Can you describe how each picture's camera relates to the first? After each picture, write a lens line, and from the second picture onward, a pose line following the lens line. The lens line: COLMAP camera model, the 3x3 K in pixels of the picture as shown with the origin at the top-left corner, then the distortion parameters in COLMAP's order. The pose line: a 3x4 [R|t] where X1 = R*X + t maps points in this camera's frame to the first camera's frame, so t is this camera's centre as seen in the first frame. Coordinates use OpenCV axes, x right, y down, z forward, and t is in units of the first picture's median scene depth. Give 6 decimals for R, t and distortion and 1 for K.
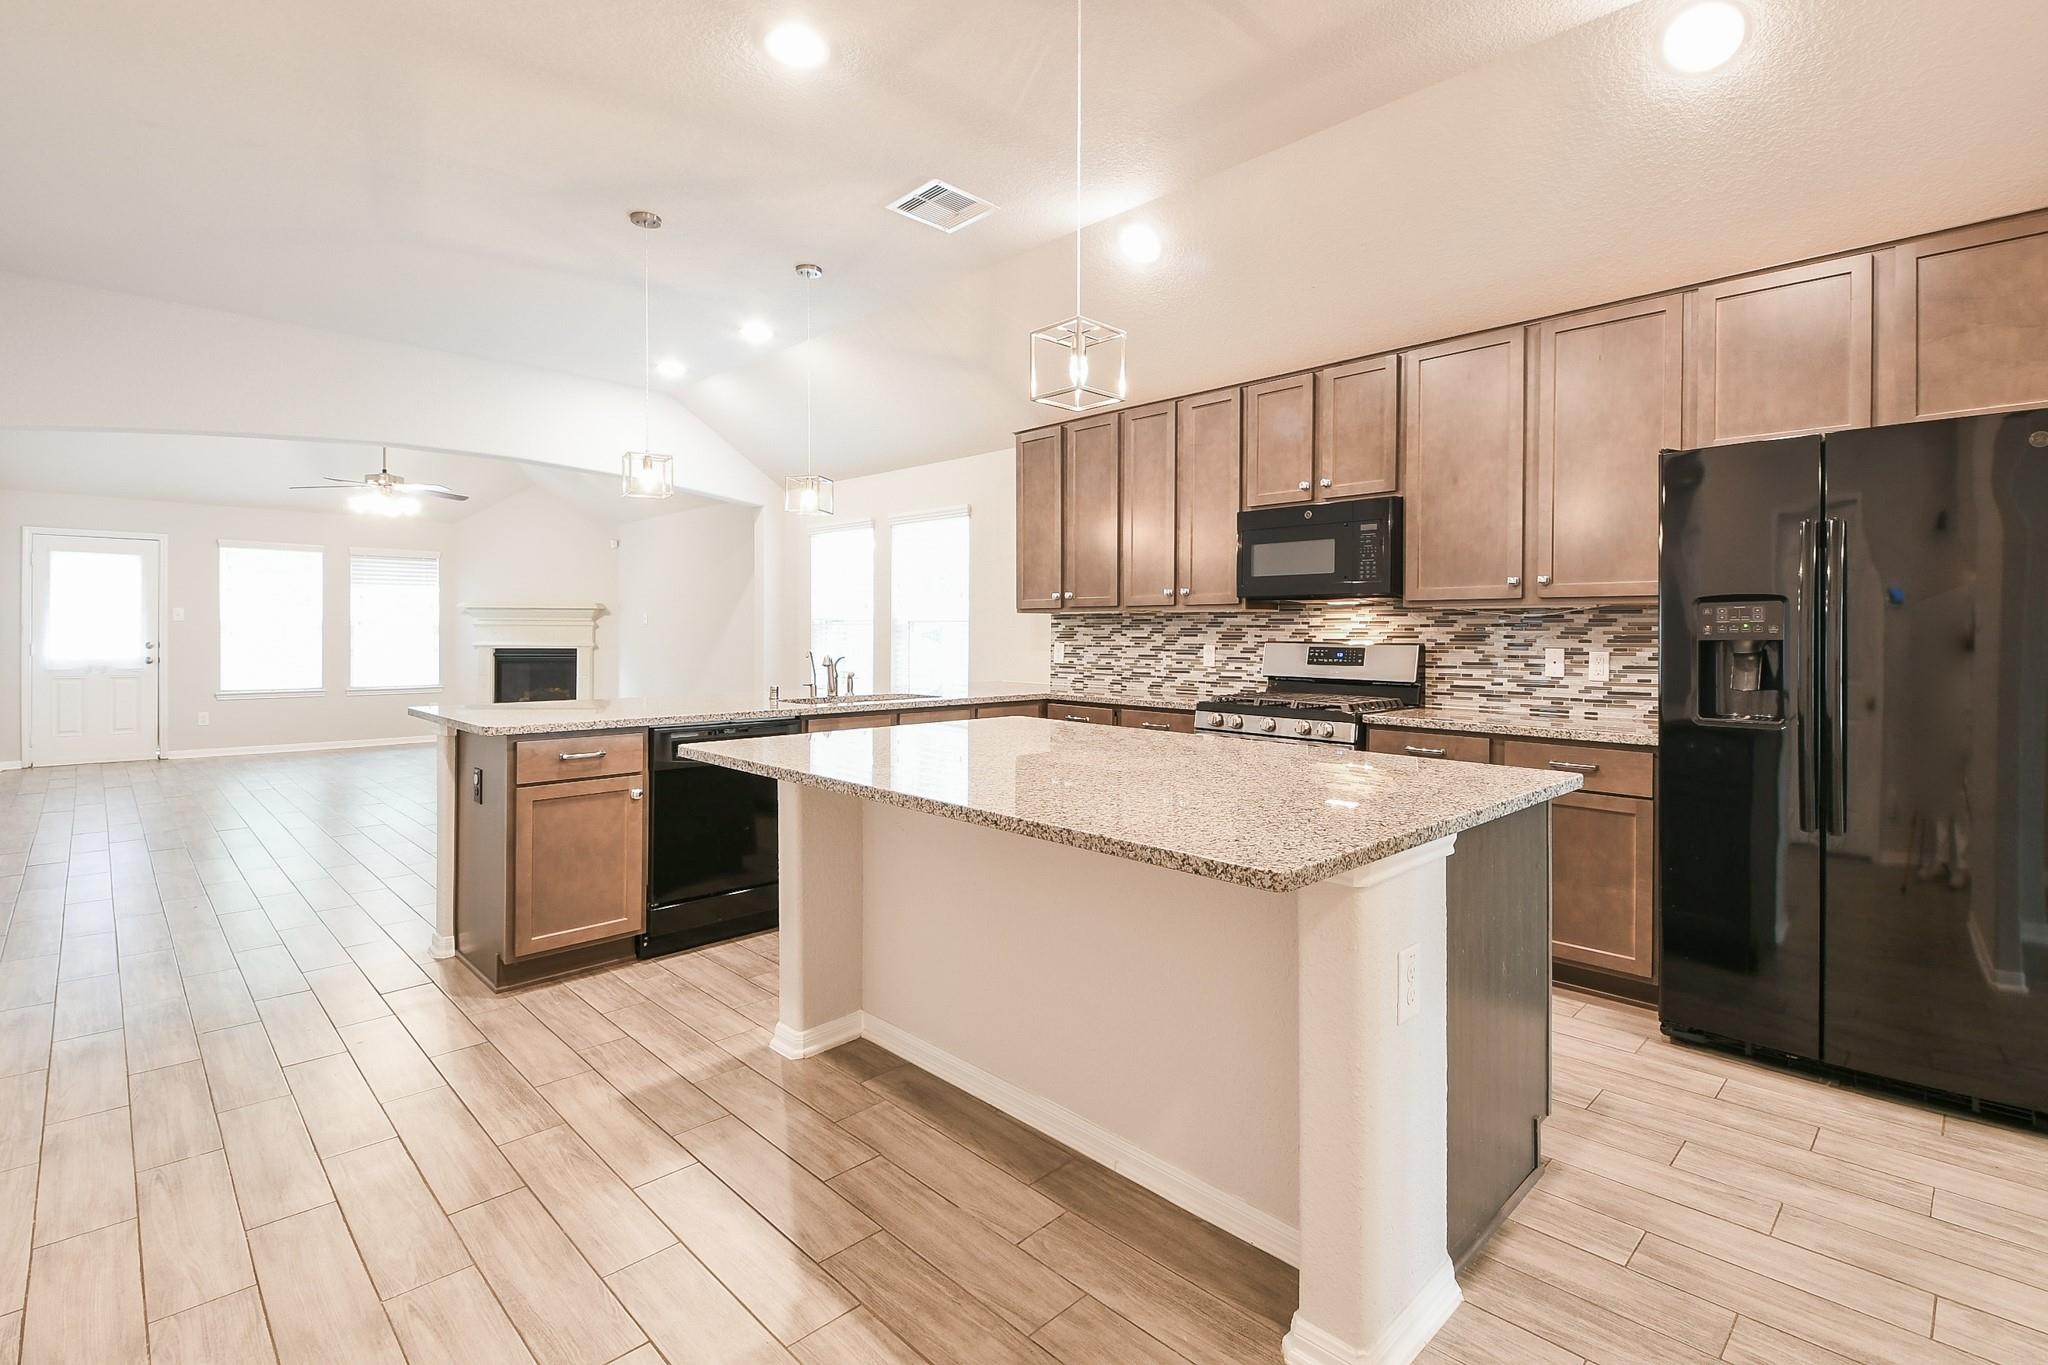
lens RADIAL K [[942.4, 0, 1066.1], [0, 942.4, 639.6], [0, 0, 1]] dist [0.027463, -0.018377]
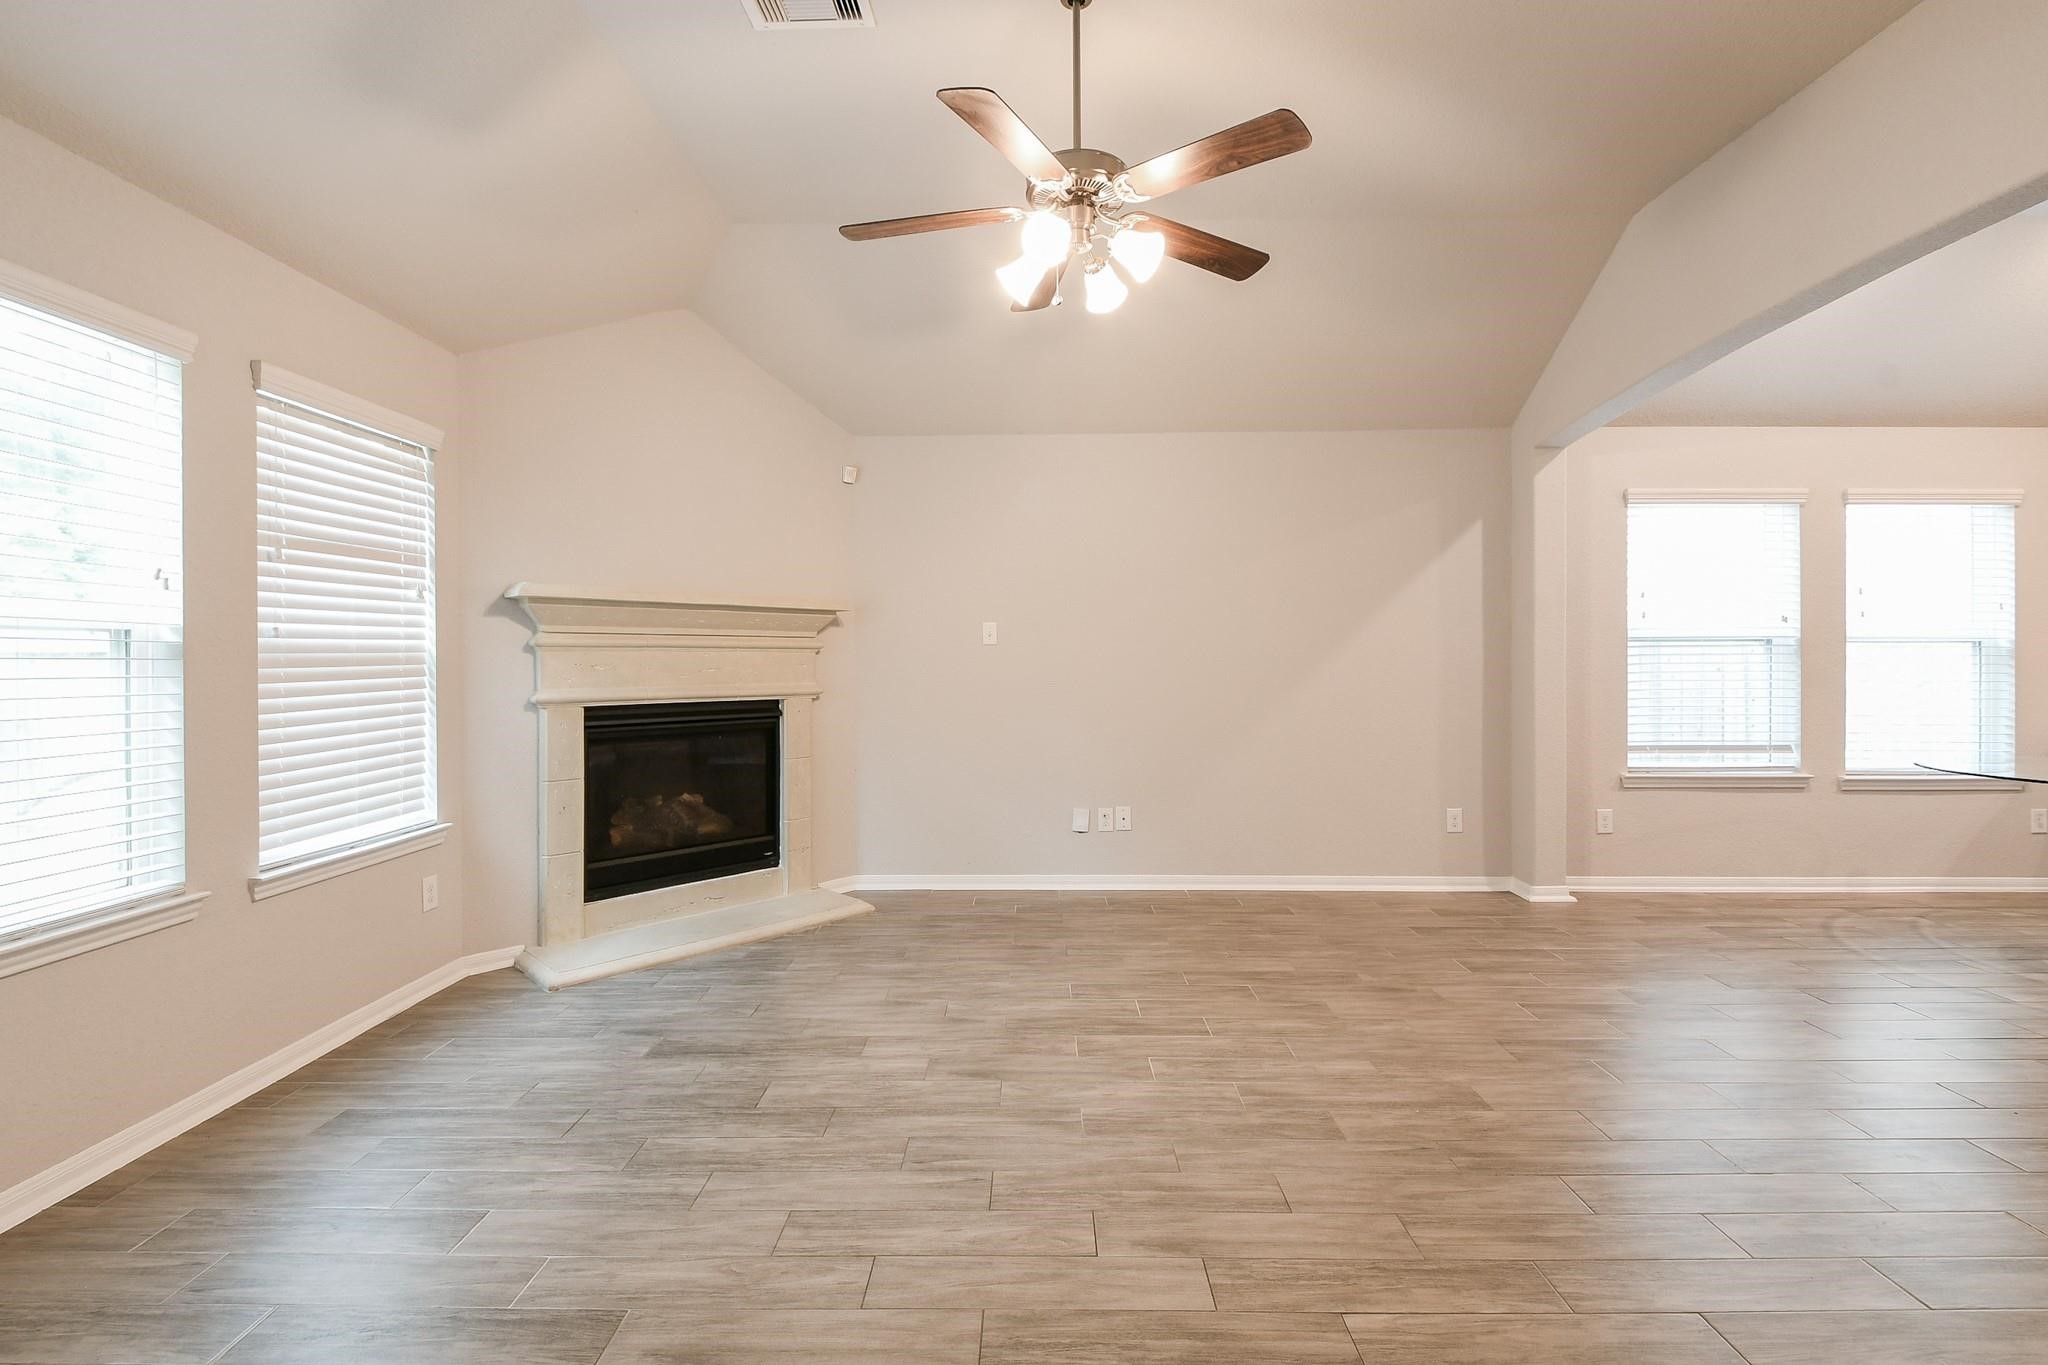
lens RADIAL K [[911.3, 0, 1033.2], [0, 911.3, 662.2], [0, 0, 1]] dist [0.048058, -0.031385]
pose [[0.719423, -0.008770, 0.694516, -1.929307], [0.009919, 0.999948, 0.002352, -0.020324], [-0.694501, 0.005197, 0.719473, 1.619069]]
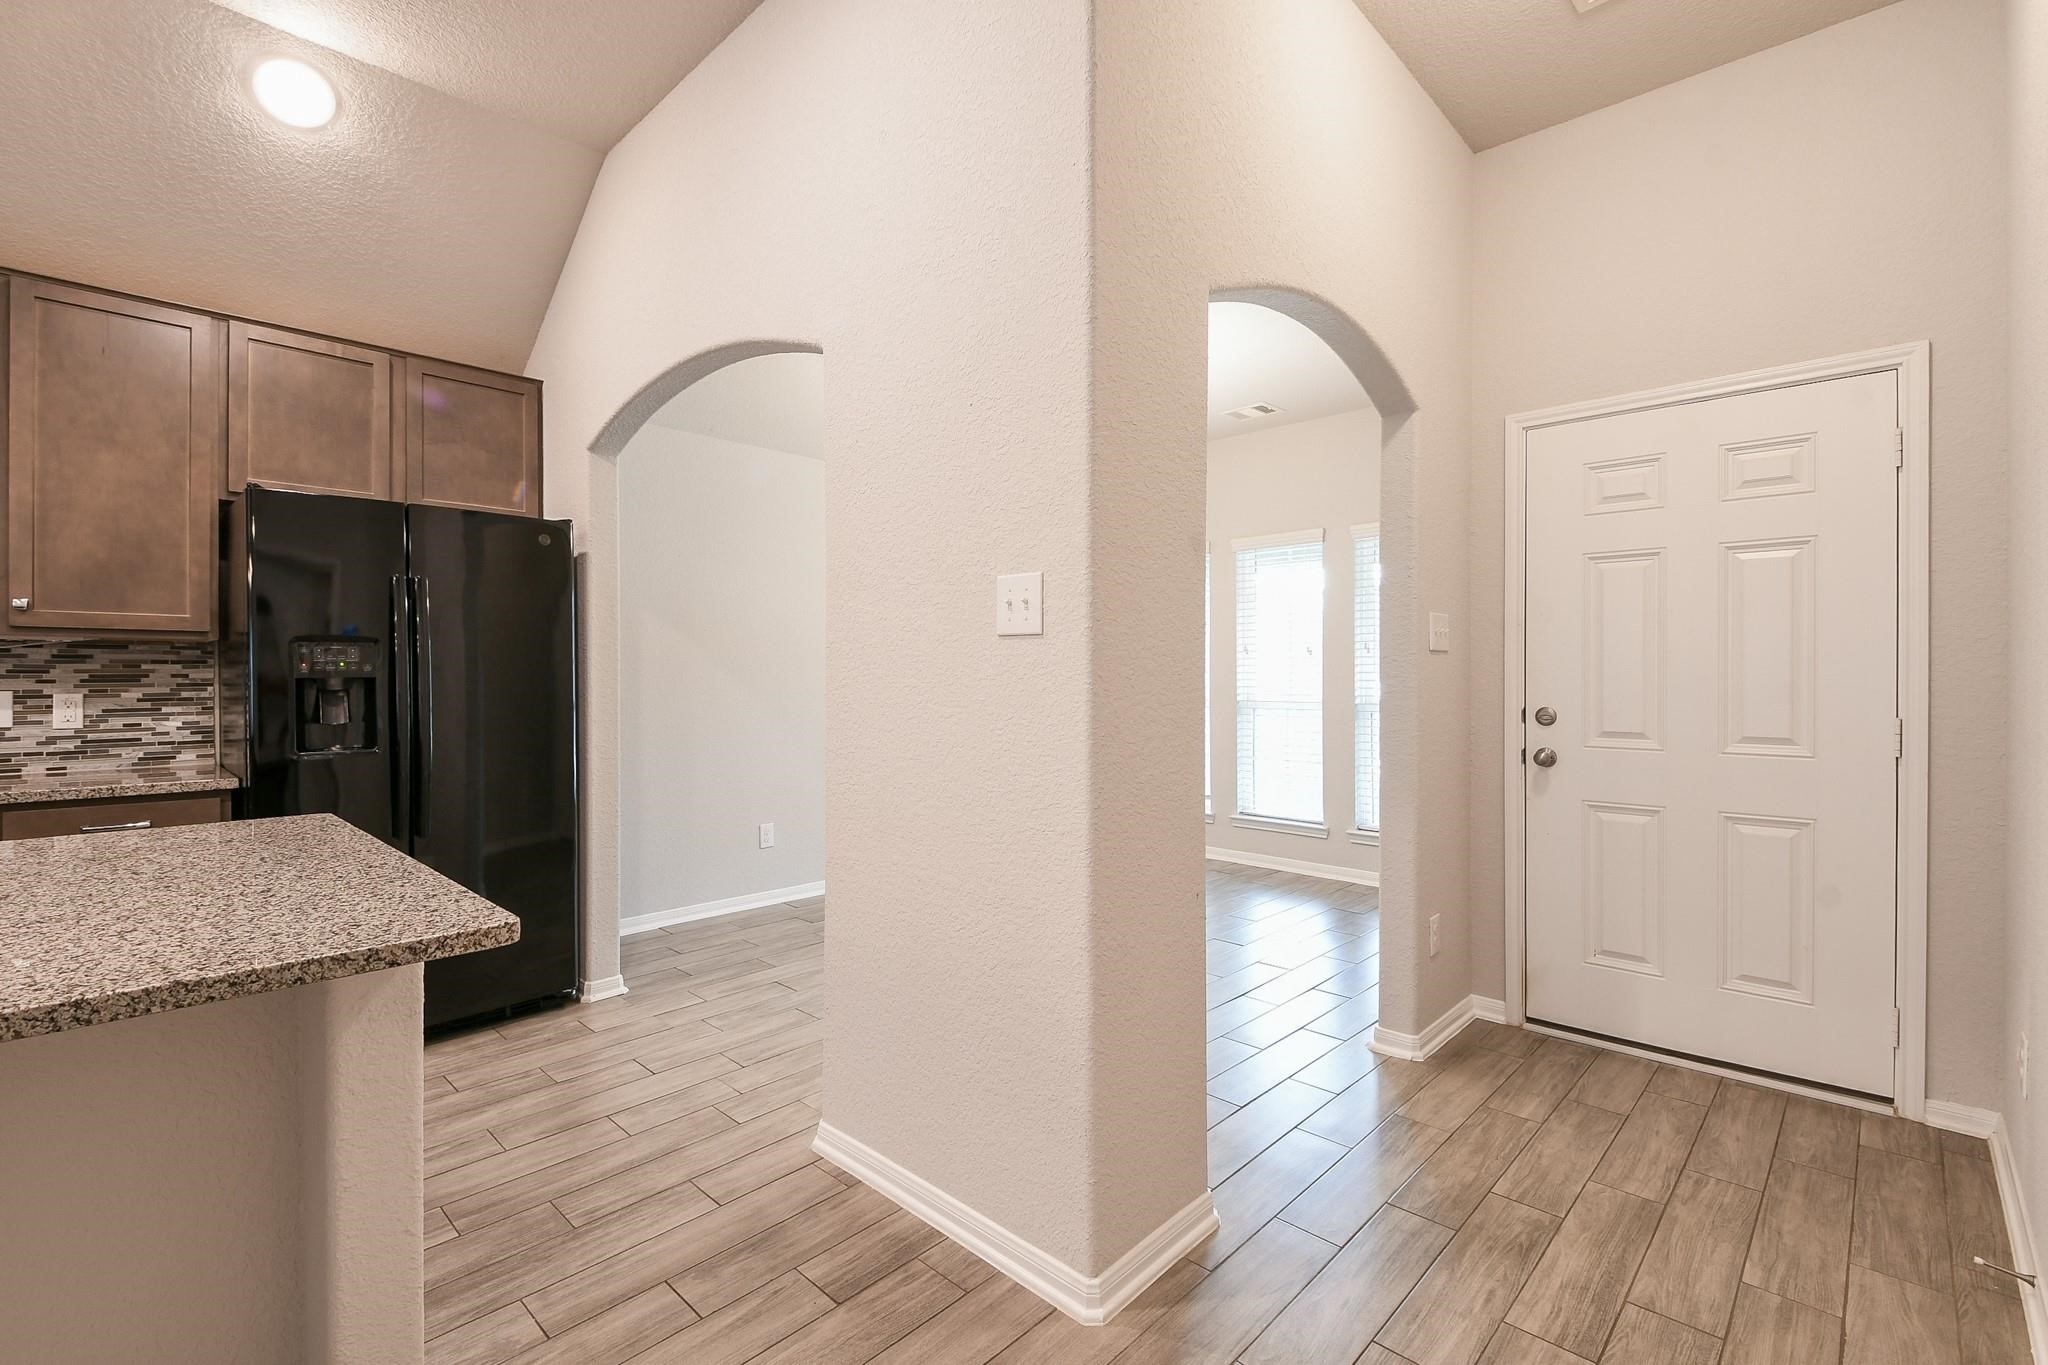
lens RADIAL K [[907.1, 0, 1005.1], [0, 907.1, 676.6], [0, 0, 1]] dist [0.021157, -0.014536]
pose [[-0.000512, -0.005854, 0.999983, -0.223826], [0.008088, 0.999950, 0.005858, -0.000426], [-0.999967, 0.008091, -0.000465, 0.162706]]
